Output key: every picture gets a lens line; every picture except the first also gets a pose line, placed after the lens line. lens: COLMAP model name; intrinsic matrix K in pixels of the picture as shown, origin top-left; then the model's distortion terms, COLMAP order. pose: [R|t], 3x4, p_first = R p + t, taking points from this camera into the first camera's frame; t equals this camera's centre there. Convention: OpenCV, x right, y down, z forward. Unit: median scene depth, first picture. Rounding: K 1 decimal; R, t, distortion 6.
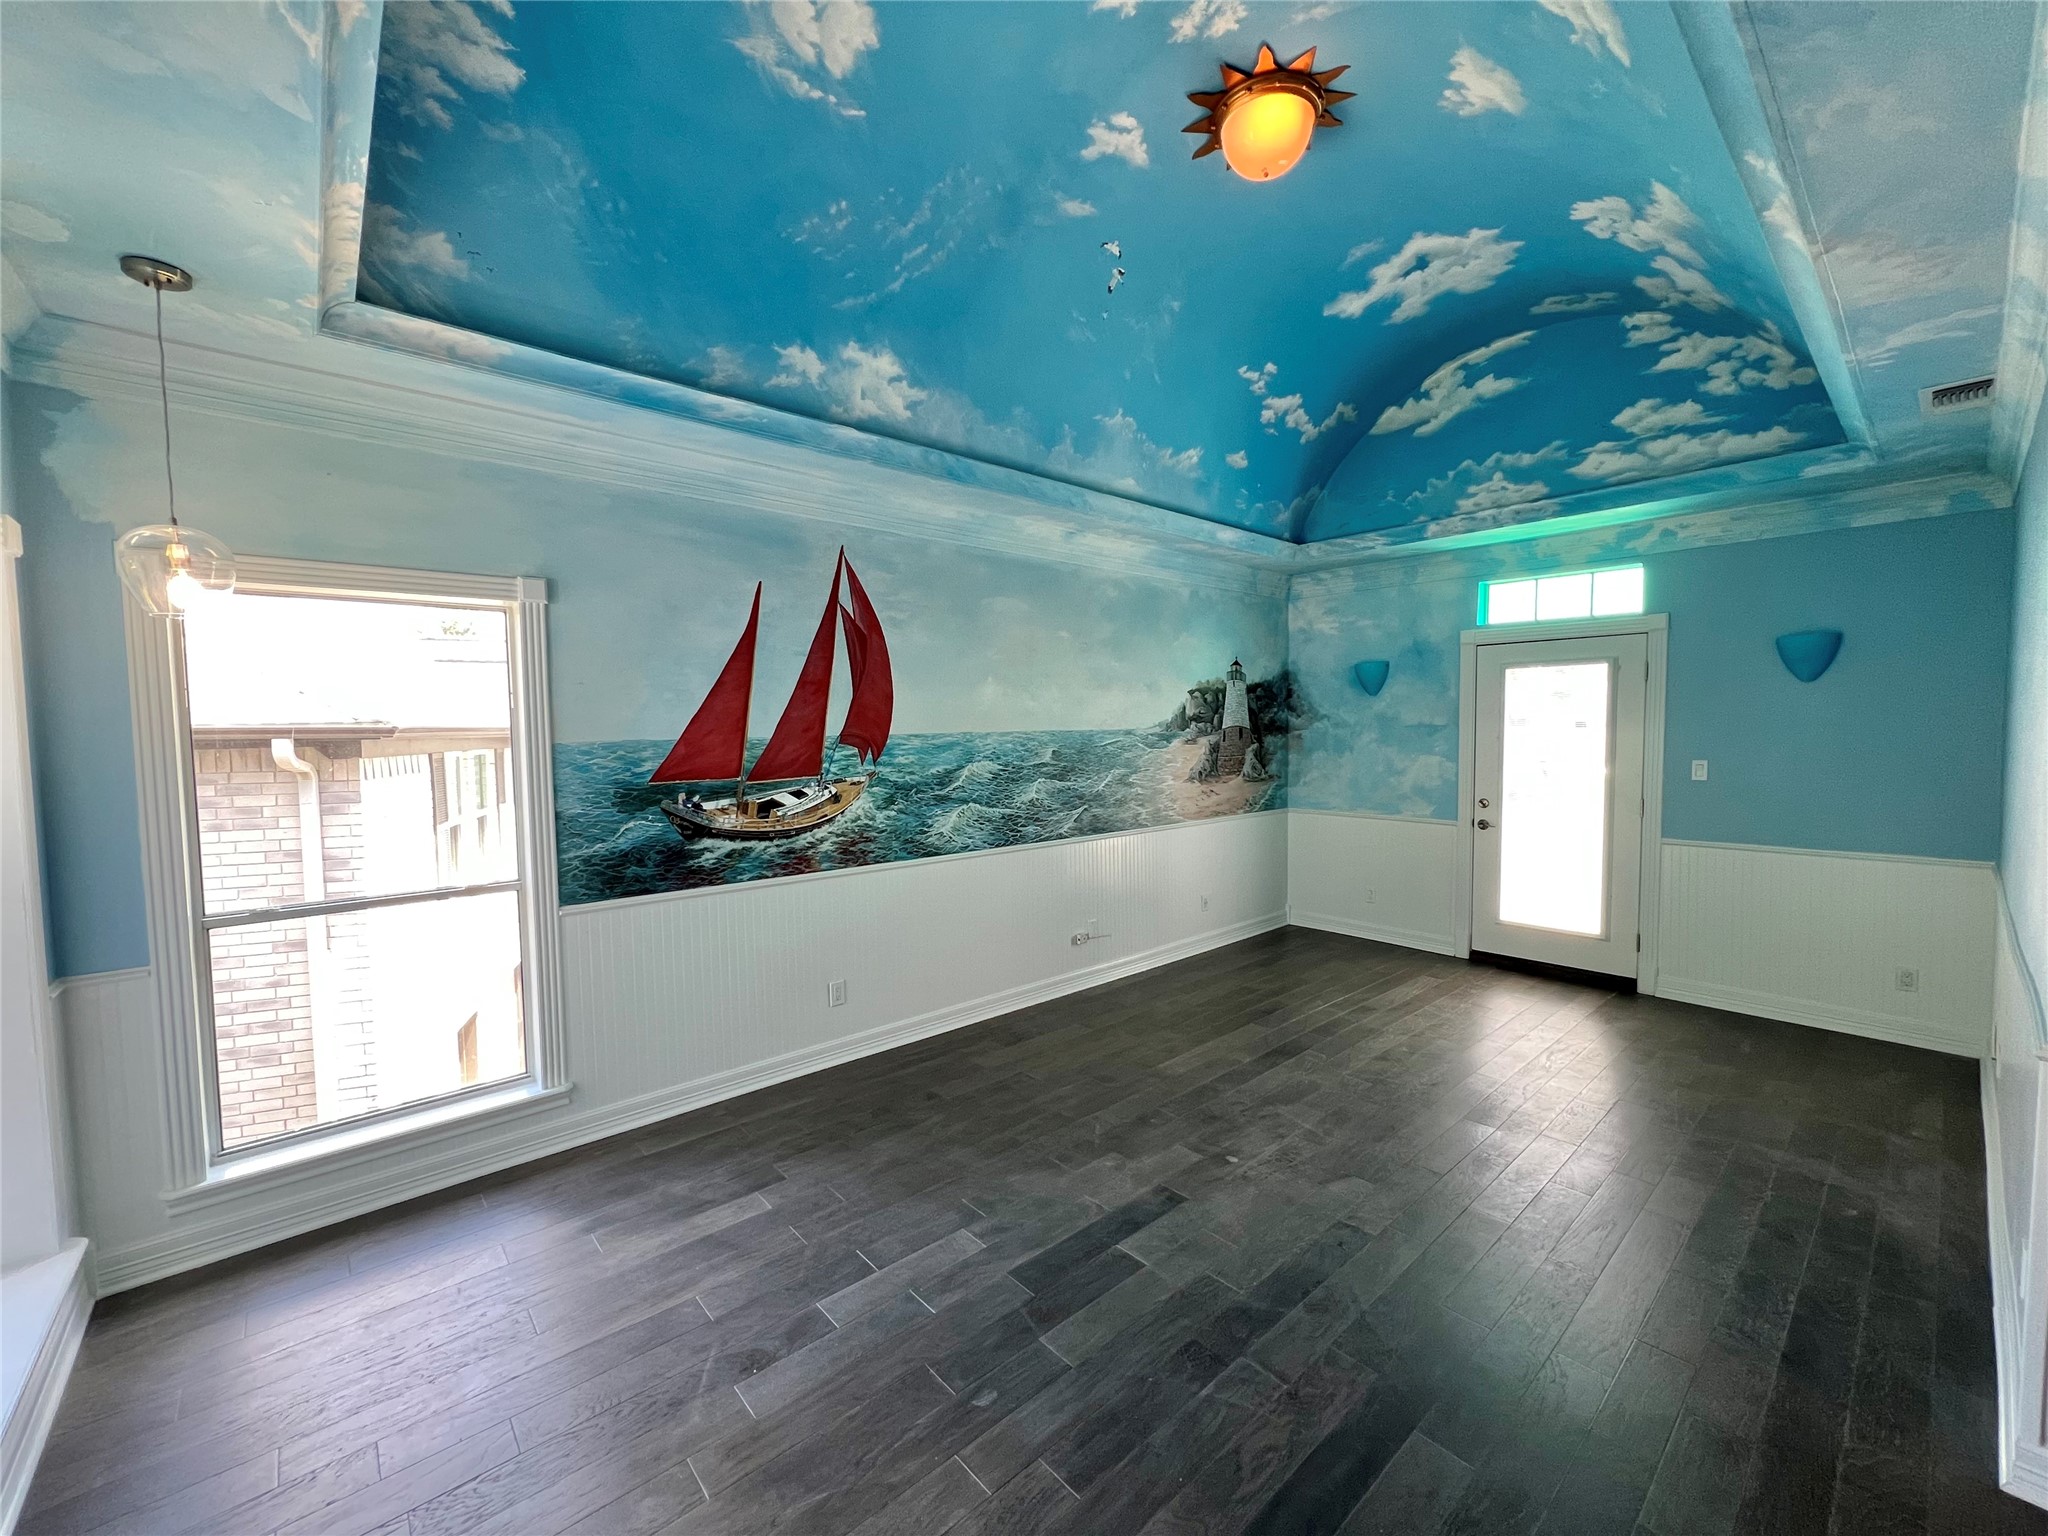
lens RADIAL K [[819.4, 0, 1028.0], [0, 819.4, 771.9], [0, 0, 1]] dist [0.001809, 0.000265]
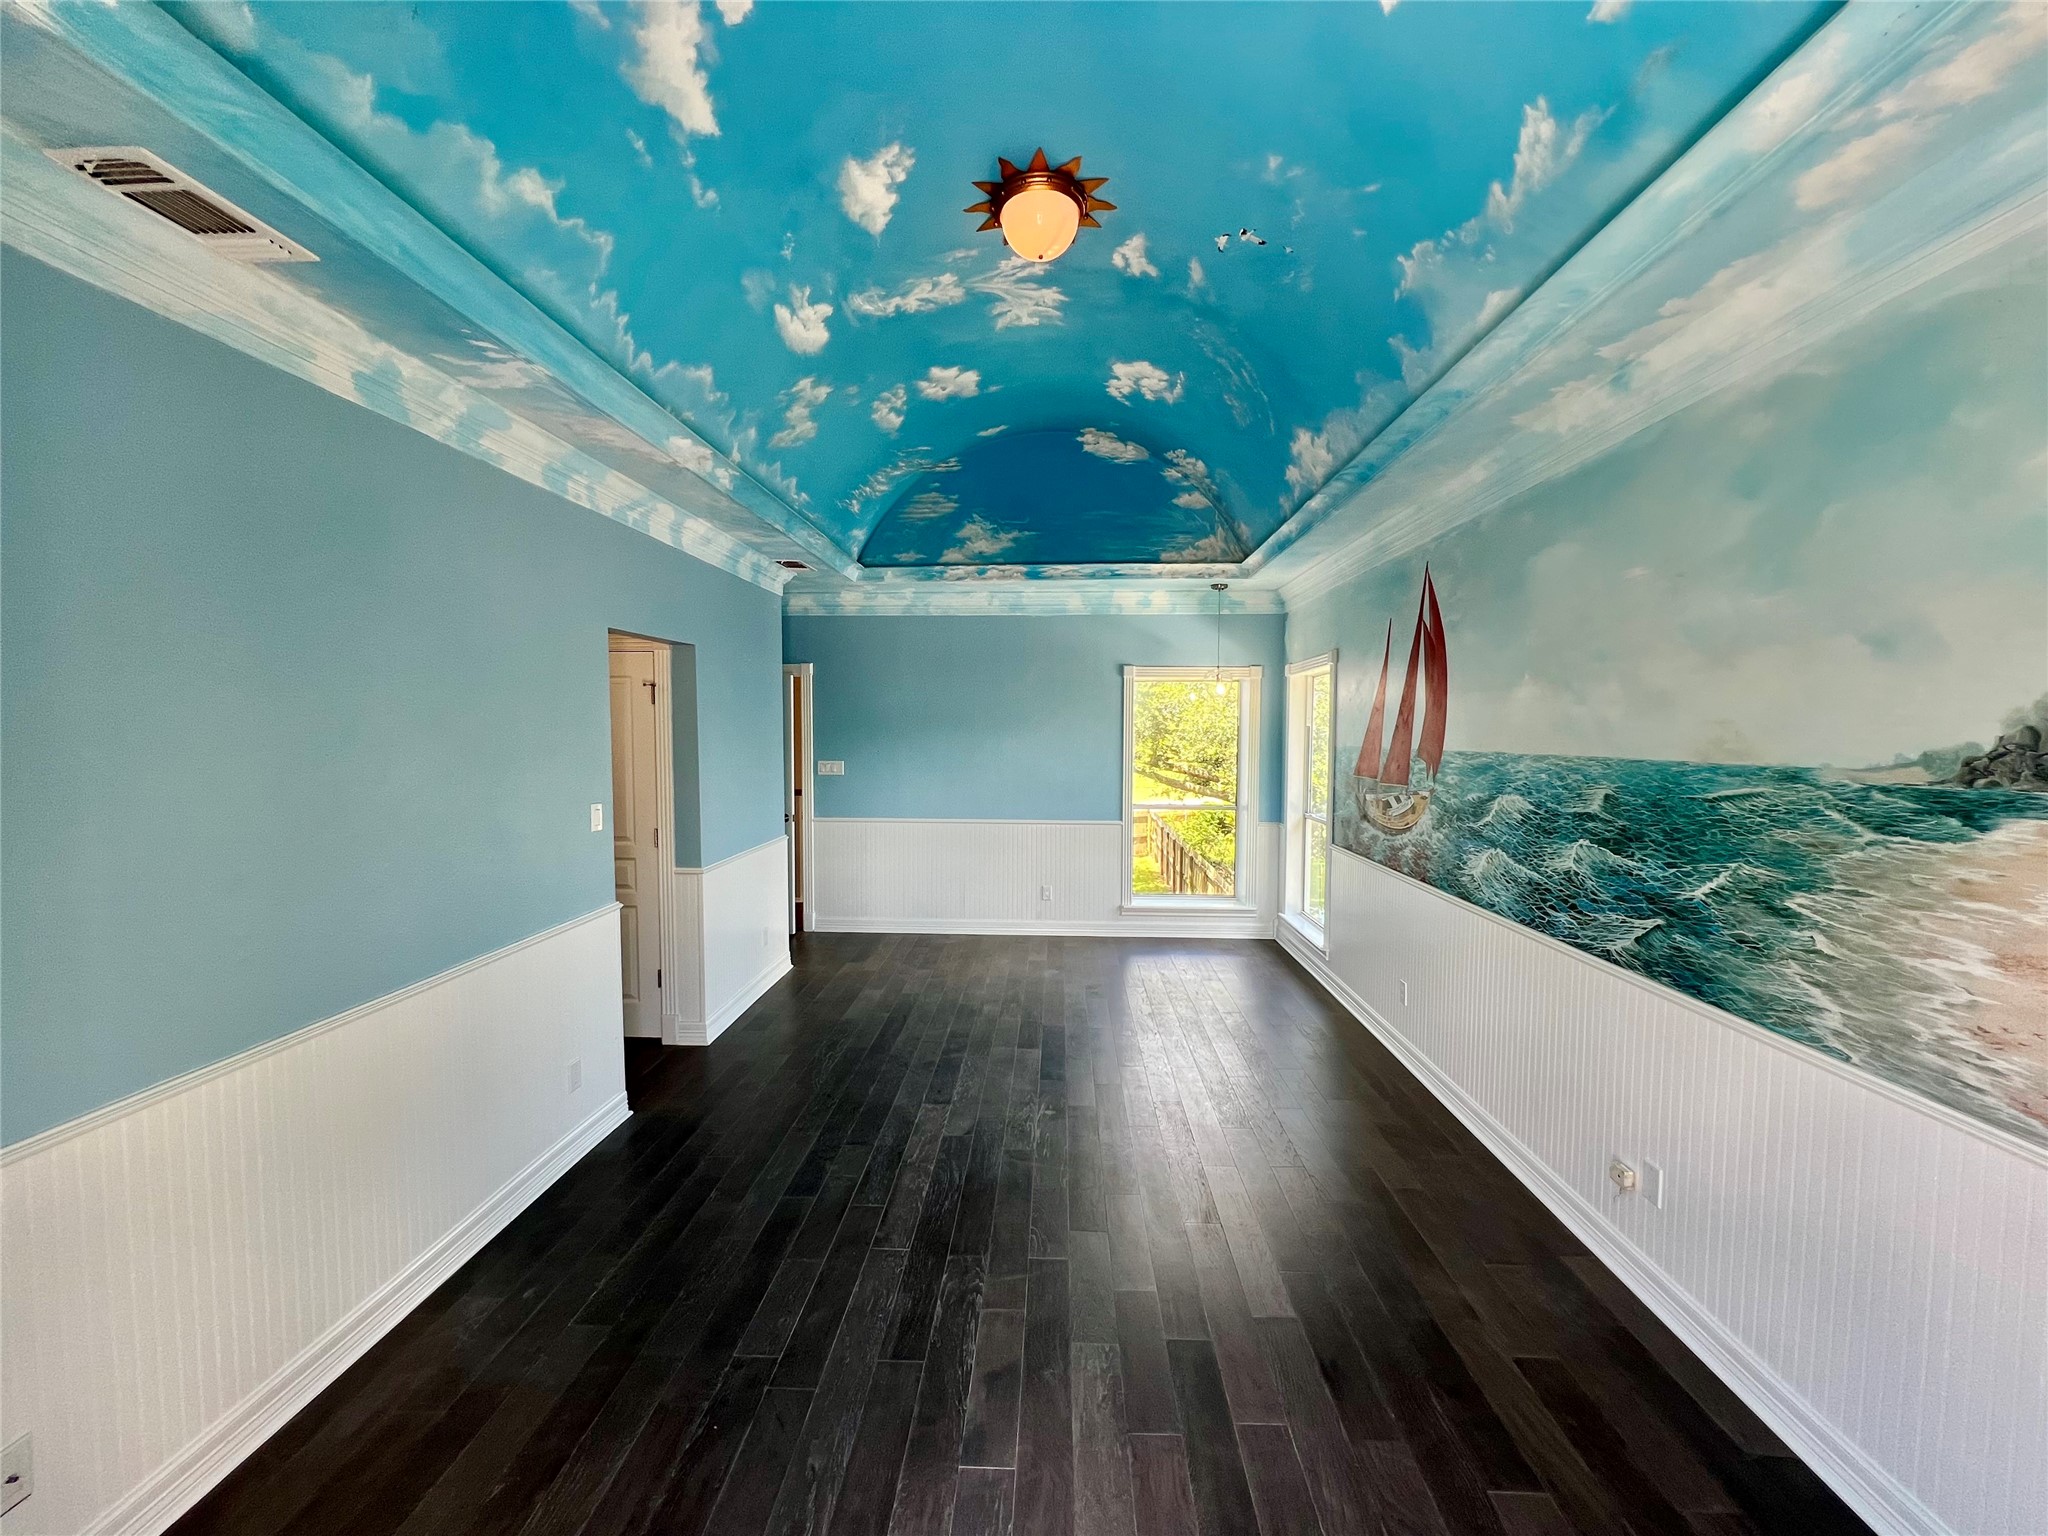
lens RADIAL K [[819.4, 0, 1025.2], [0, 819.4, 768.3], [0, 0, 1]] dist [0.001809, 0.000265]
pose [[-0.694835, 0.049269, -0.717480, 0.733870], [-0.026774, 0.995187, 0.094268, -0.089792], [0.718671, 0.084711, -0.690171, 1.167462]]
